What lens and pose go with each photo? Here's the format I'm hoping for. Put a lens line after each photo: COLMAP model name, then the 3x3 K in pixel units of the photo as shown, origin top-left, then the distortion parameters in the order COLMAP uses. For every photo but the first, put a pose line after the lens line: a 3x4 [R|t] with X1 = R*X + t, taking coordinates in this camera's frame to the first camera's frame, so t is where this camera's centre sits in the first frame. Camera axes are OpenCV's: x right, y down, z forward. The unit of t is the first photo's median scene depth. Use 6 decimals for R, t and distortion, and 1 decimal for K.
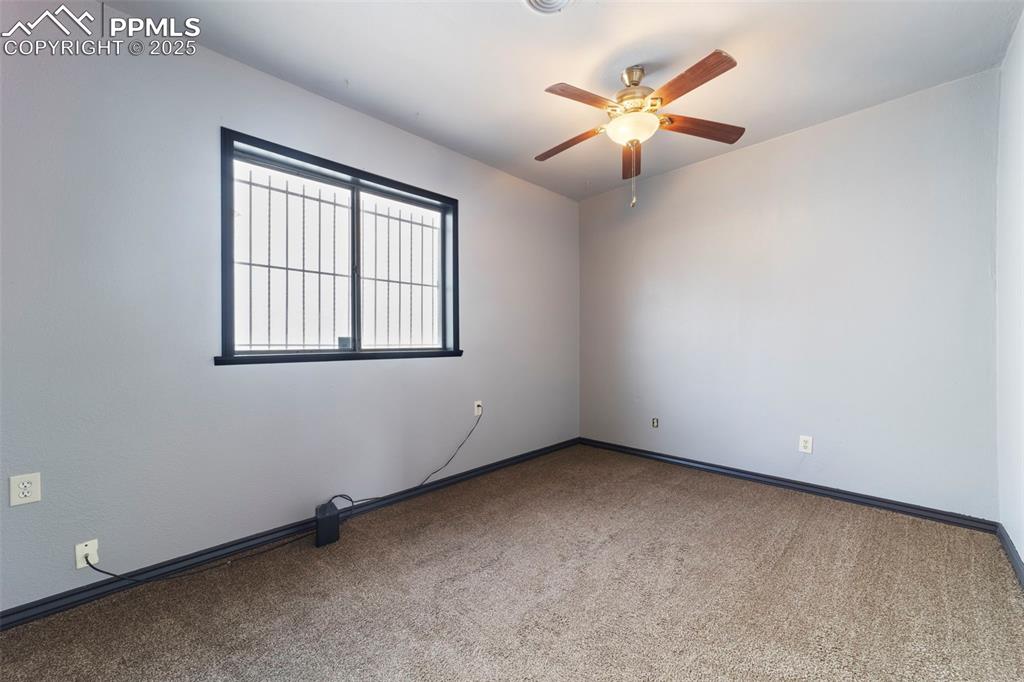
lens RADIAL K [[388.6, 0, 517.7], [0, 388.6, 341.8], [0, 0, 1]] dist [-0.011383, 0.001974]
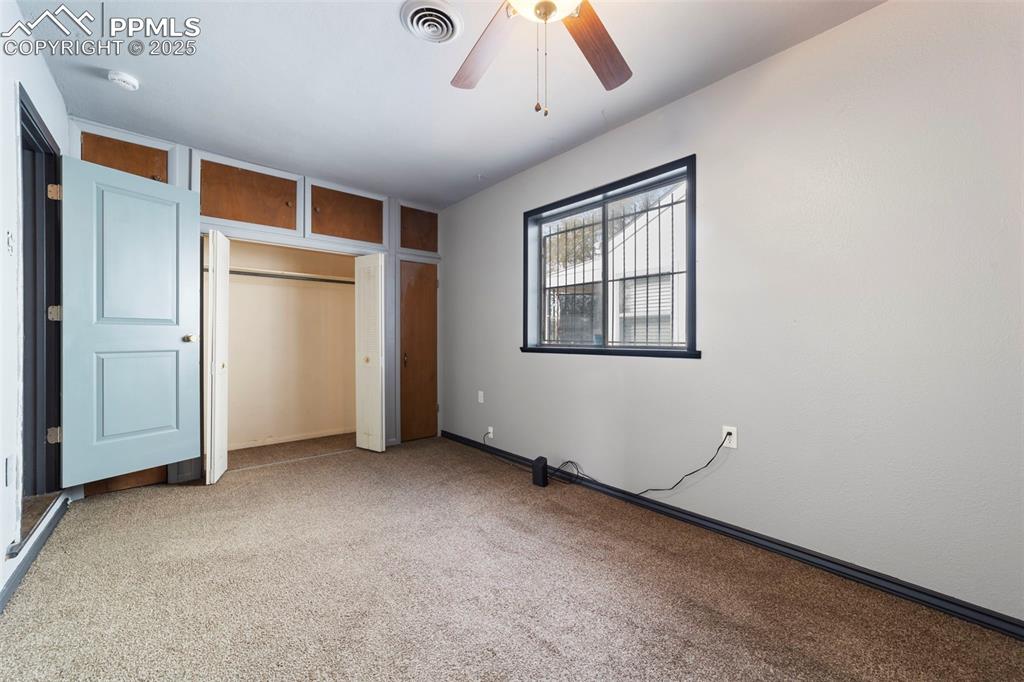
lens RADIAL K [[388.6, 0, 517.8], [0, 388.6, 339.6], [0, 0, 1]] dist [-0.011383, 0.001974]
pose [[-0.054873, 0.003696, -0.998487, 0.737849], [-0.002844, 0.999989, 0.003858, -0.002084], [0.998489, 0.003051, -0.054862, 0.825078]]
